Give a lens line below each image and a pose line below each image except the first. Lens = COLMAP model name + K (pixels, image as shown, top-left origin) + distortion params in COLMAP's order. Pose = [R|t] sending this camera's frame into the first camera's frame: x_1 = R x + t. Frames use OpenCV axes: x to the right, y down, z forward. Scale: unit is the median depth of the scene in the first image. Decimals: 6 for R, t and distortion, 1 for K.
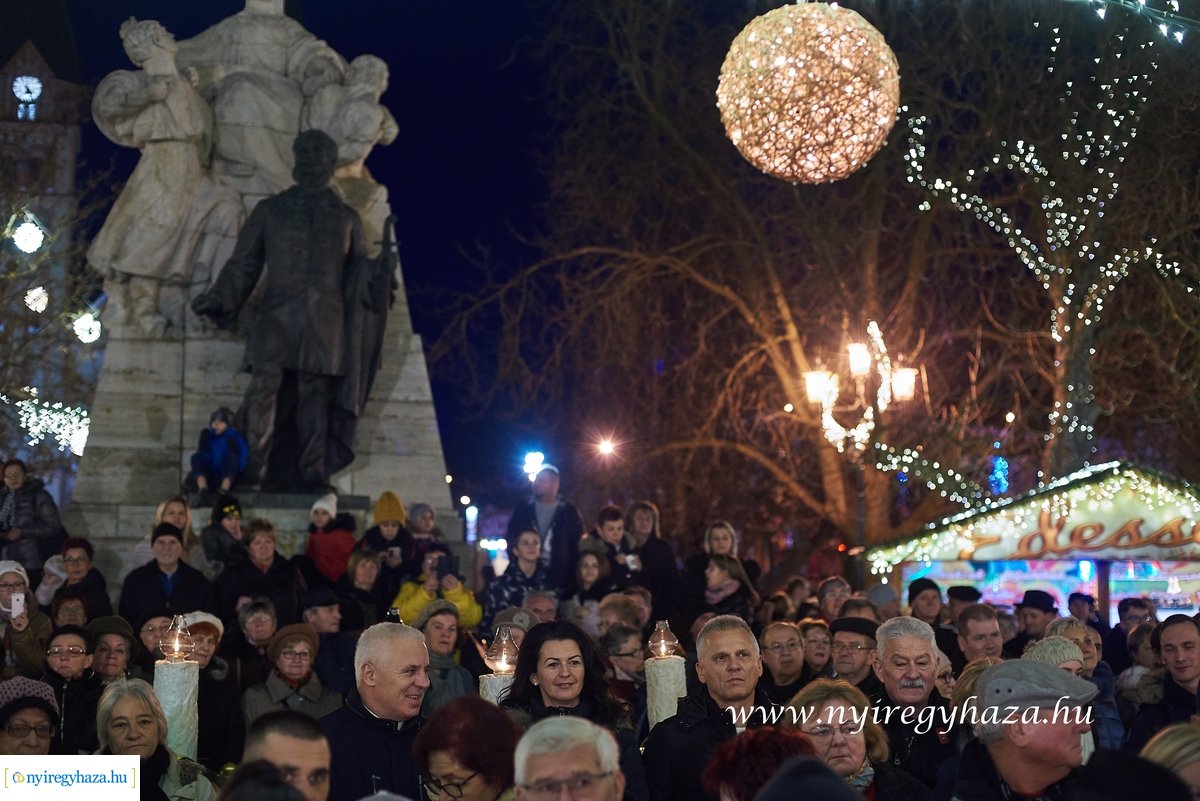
lens RADIAL K [[1727.5, 0, 600.0], [0, 1727.5, 400.5], [0, 0, 1]] dist [-0.131273, 0.169553]
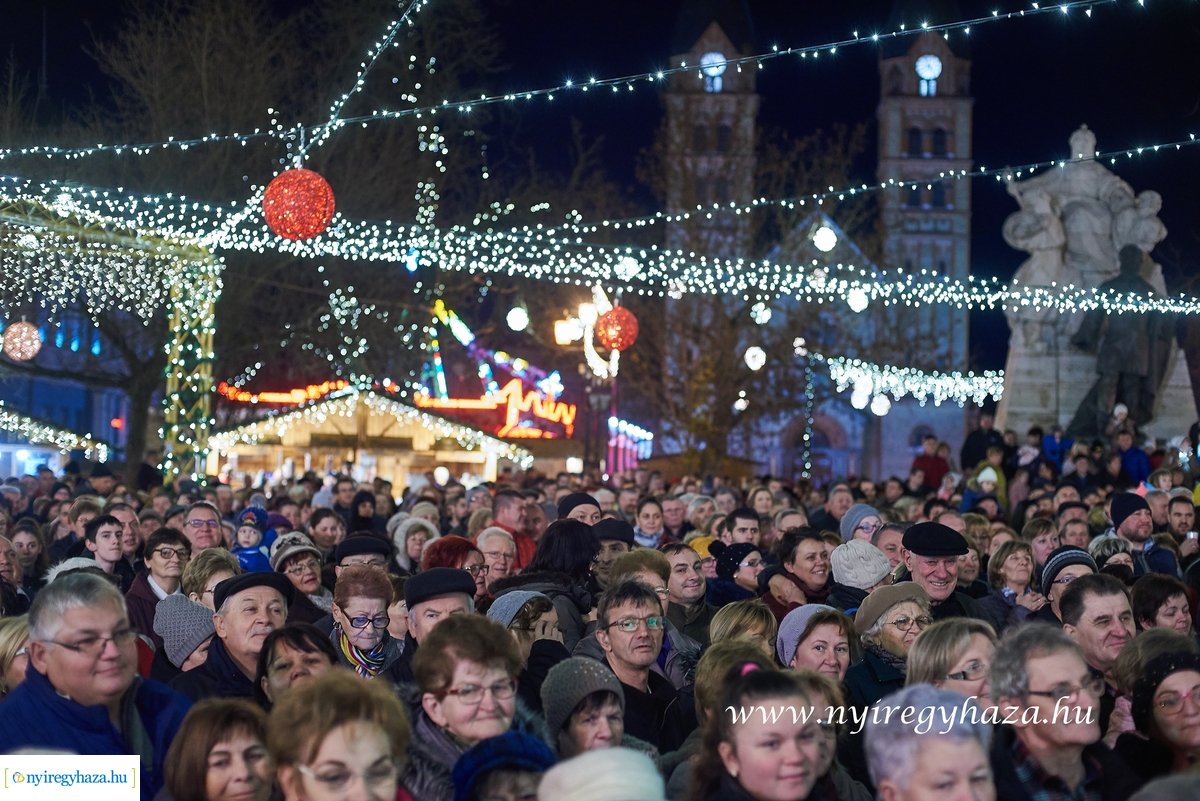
lens RADIAL K [[1727.5, 0, 600.0], [0, 1727.5, 400.5], [0, 0, 1]] dist [-0.131273, 0.169553]
pose [[0.939690, 0.006142, -0.341971, -0.062255], [0.010406, 0.998863, 0.046533, -0.069194], [0.341868, -0.047285, 0.938558, -0.840649]]
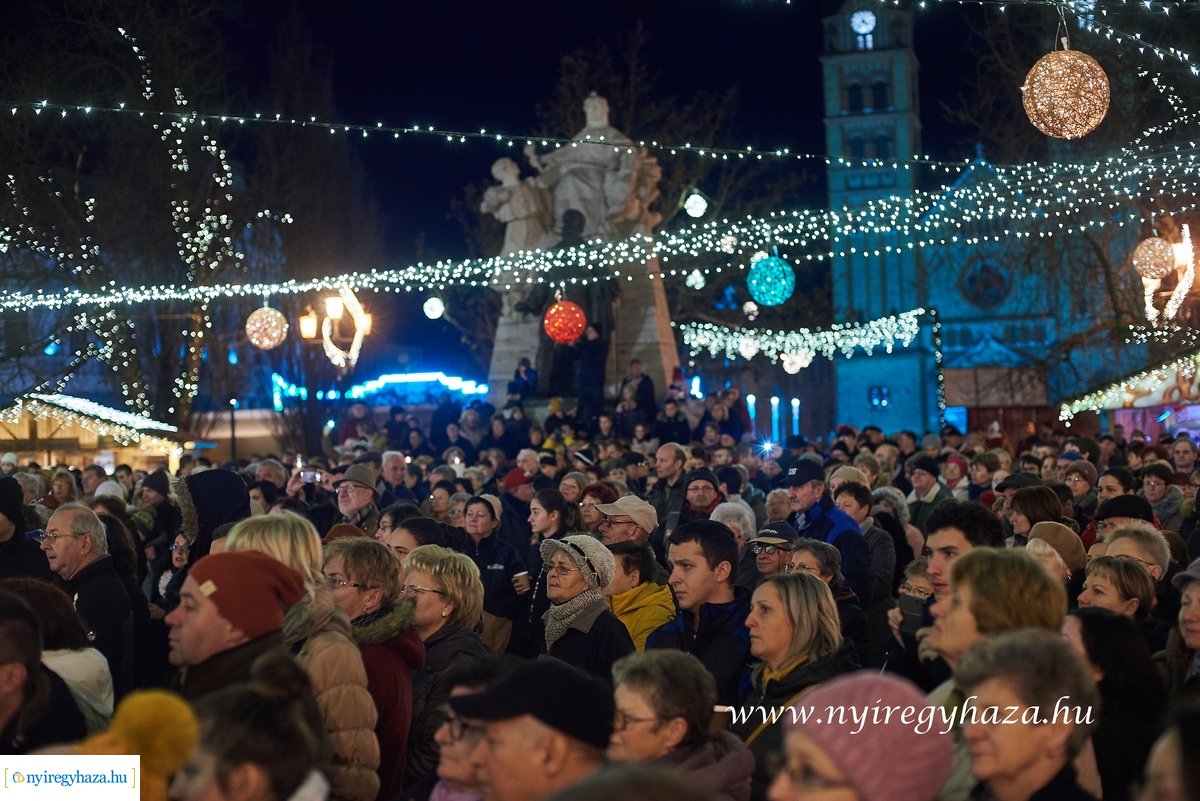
lens RADIAL K [[1727.5, 0, 600.0], [0, 1727.5, 400.5], [0, 0, 1]] dist [-0.131273, 0.169553]
pose [[0.840446, -0.052196, -0.539375, 0.779082], [0.094111, 0.994284, 0.050424, -0.033467], [0.533660, -0.093139, 0.840555, -0.550604]]
